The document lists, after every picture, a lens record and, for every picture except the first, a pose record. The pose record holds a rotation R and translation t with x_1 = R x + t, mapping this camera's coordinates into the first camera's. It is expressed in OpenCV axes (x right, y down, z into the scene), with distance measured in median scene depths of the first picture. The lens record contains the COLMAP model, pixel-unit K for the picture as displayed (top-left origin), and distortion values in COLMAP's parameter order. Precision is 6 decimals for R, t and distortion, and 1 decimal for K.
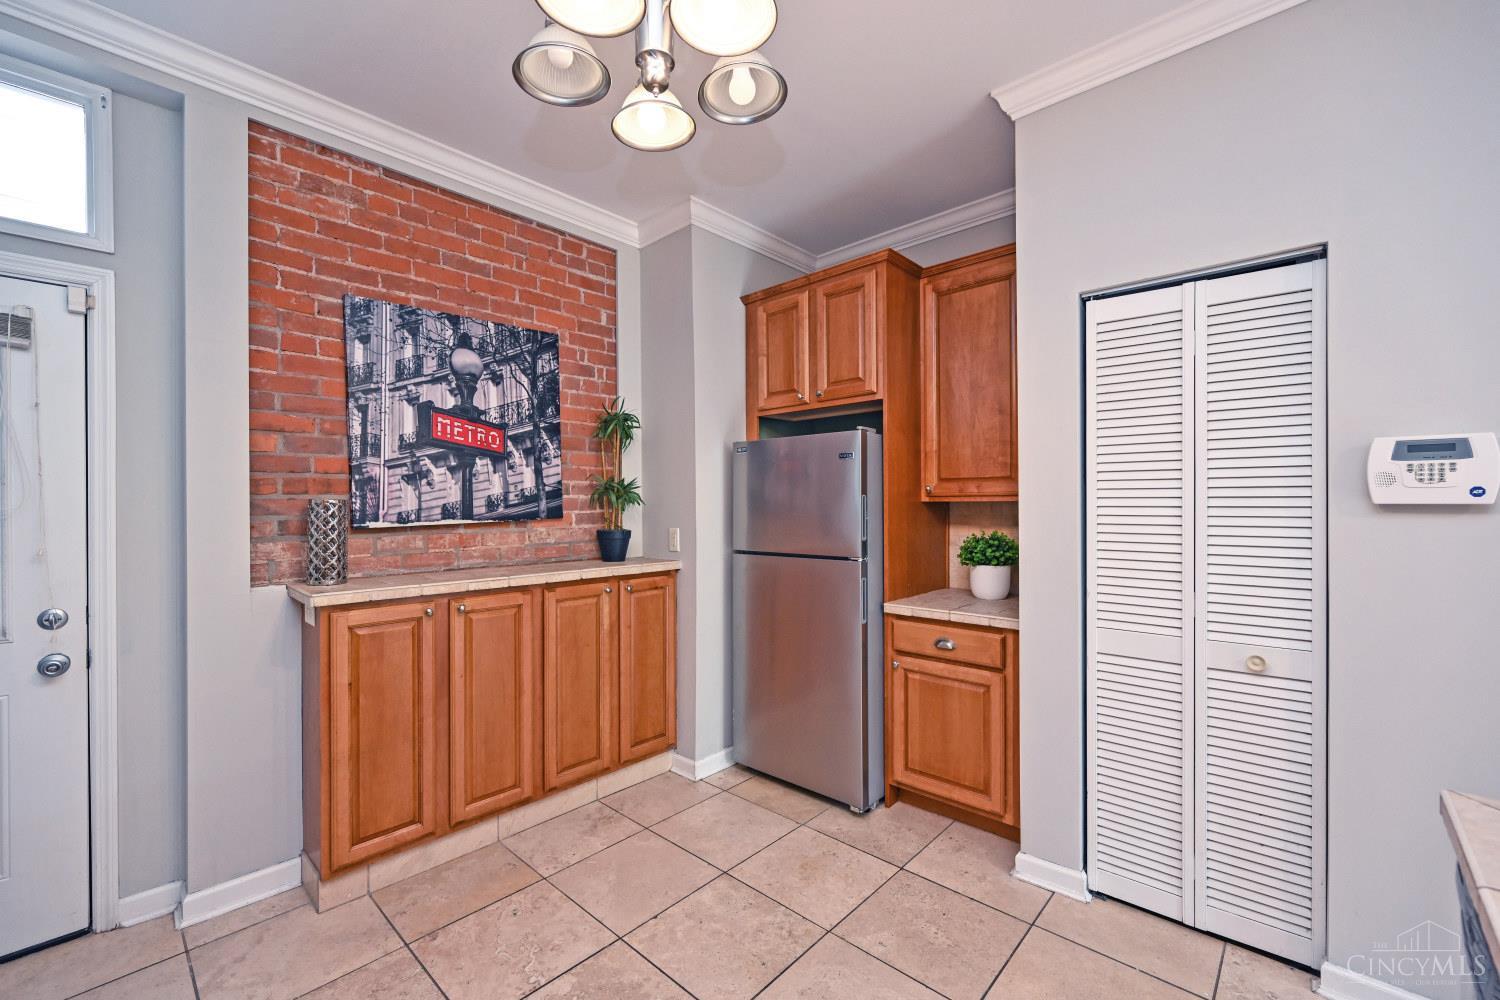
lens RADIAL K [[614.6, 0, 747.3], [0, 614.6, 505.5], [0, 0, 1]] dist [0.000679, -0.000519]
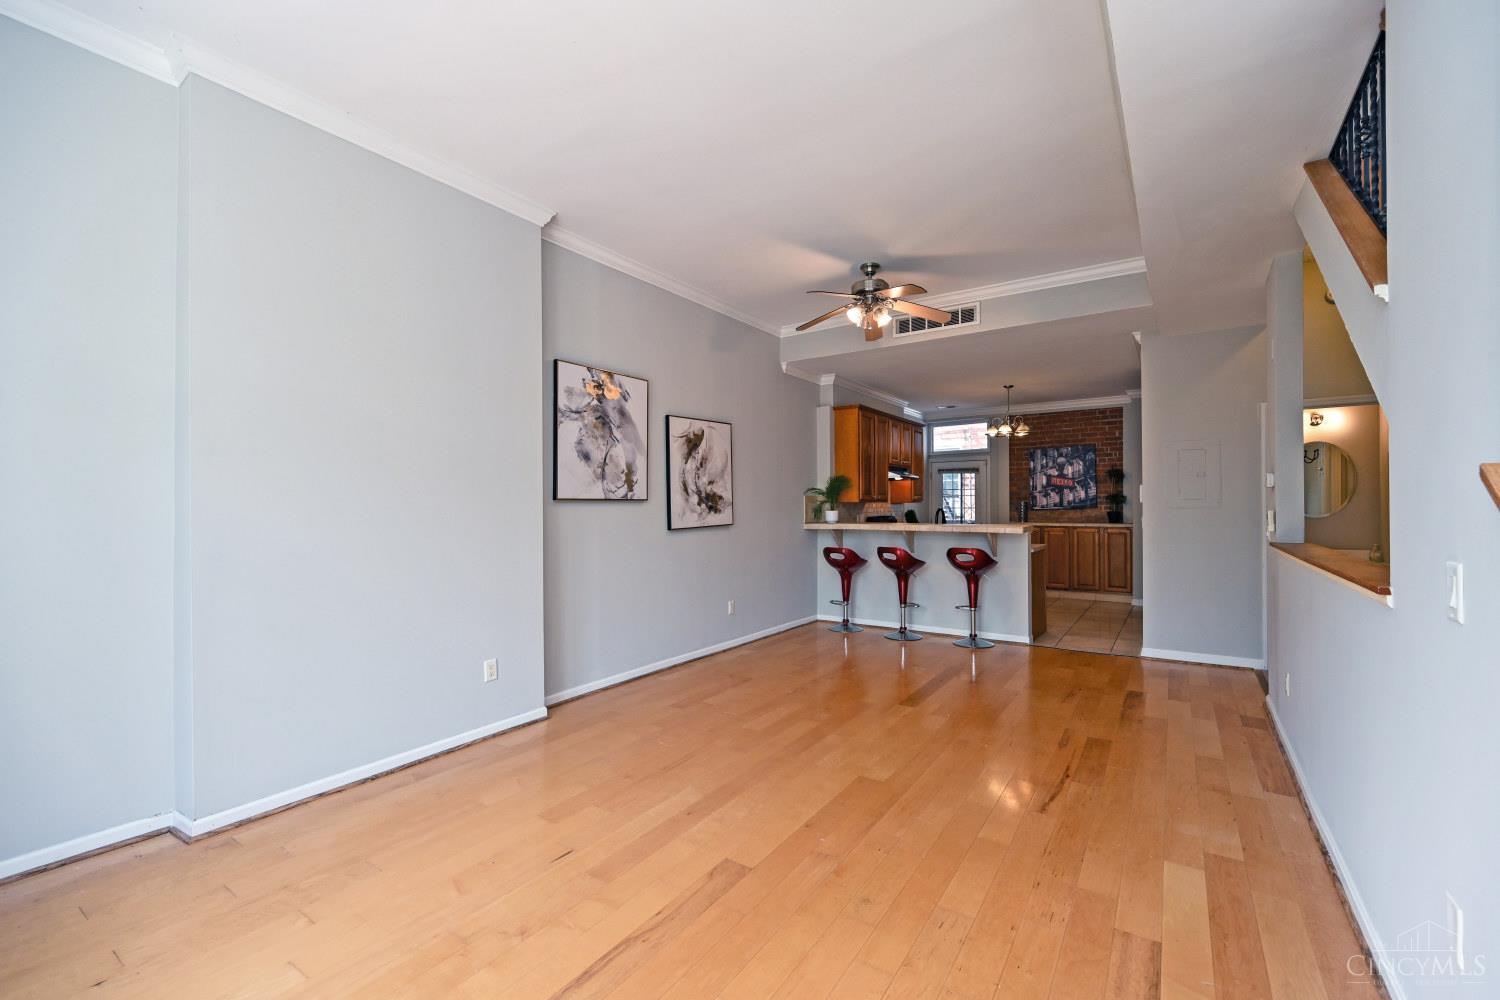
lens RADIAL K [[597.1, 0, 782.1], [0, 597.1, 506.4], [0, 0, 1]] dist [-0.002054, 0.000307]
pose [[0.160476, 0.007107, -0.987014, 2.483969], [-0.000443, 0.999974, 0.007128, -0.004408], [0.987040, -0.000707, 0.160475, -1.024420]]
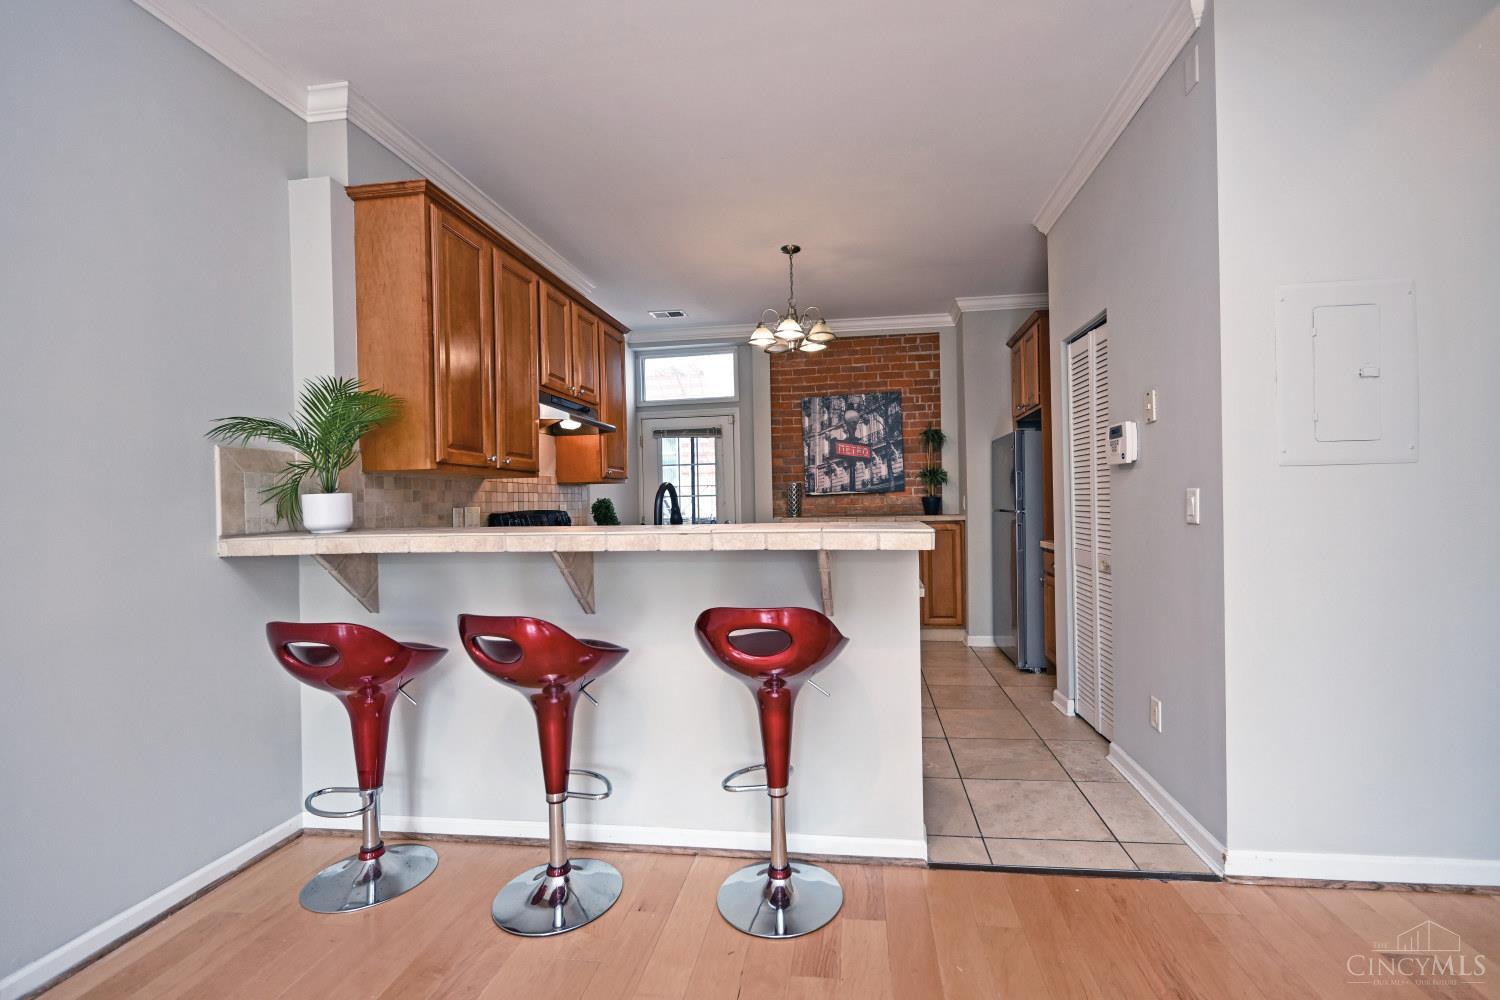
lens RADIAL K [[624.5, 0, 785.8], [0, 624.5, 505.0], [0, 0, 1]] dist [-0.001576, -0.000180]
pose [[0.589939, -0.000101, -0.807448, 1.098575], [0.013313, 0.999865, 0.009602, 0.044453], [0.807338, -0.016414, 0.589861, -0.428841]]
